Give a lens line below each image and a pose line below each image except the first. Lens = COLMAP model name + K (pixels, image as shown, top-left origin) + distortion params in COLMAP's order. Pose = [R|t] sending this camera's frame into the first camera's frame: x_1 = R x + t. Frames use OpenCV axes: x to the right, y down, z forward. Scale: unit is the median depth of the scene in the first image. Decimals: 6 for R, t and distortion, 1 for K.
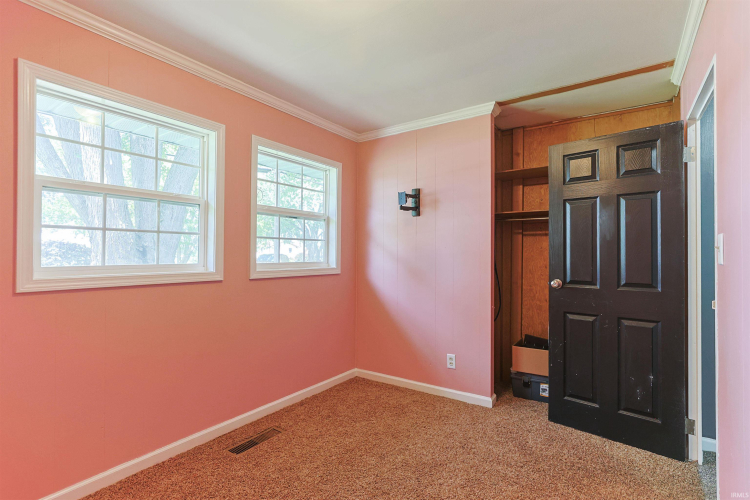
lens RADIAL K [[362.3, 0, 403.1], [0, 362.3, 245.7], [0, 0, 1]] dist [-0.025641, 0.011778]
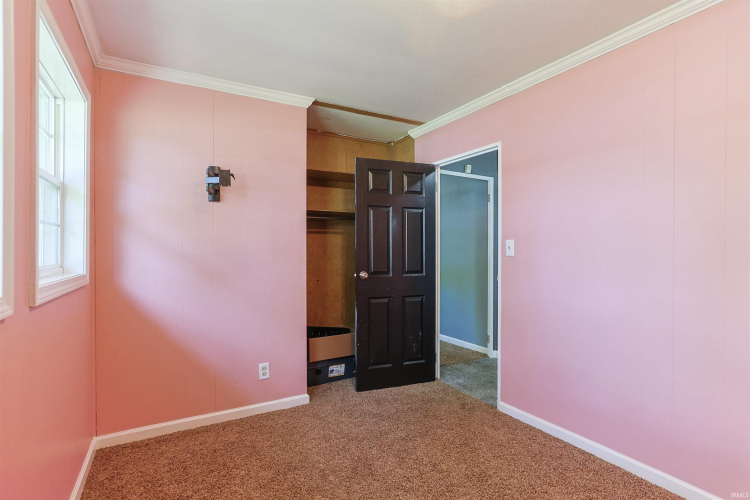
lens RADIAL K [[362.8, 0, 375.3], [0, 362.8, 248.8], [0, 0, 1]] dist [-0.011854, -0.000028]
pose [[0.452091, 0.002767, 0.891968, -0.573043], [-0.021535, 0.999738, 0.007814, 0.007281], [-0.891712, -0.022741, 0.452032, 0.386828]]
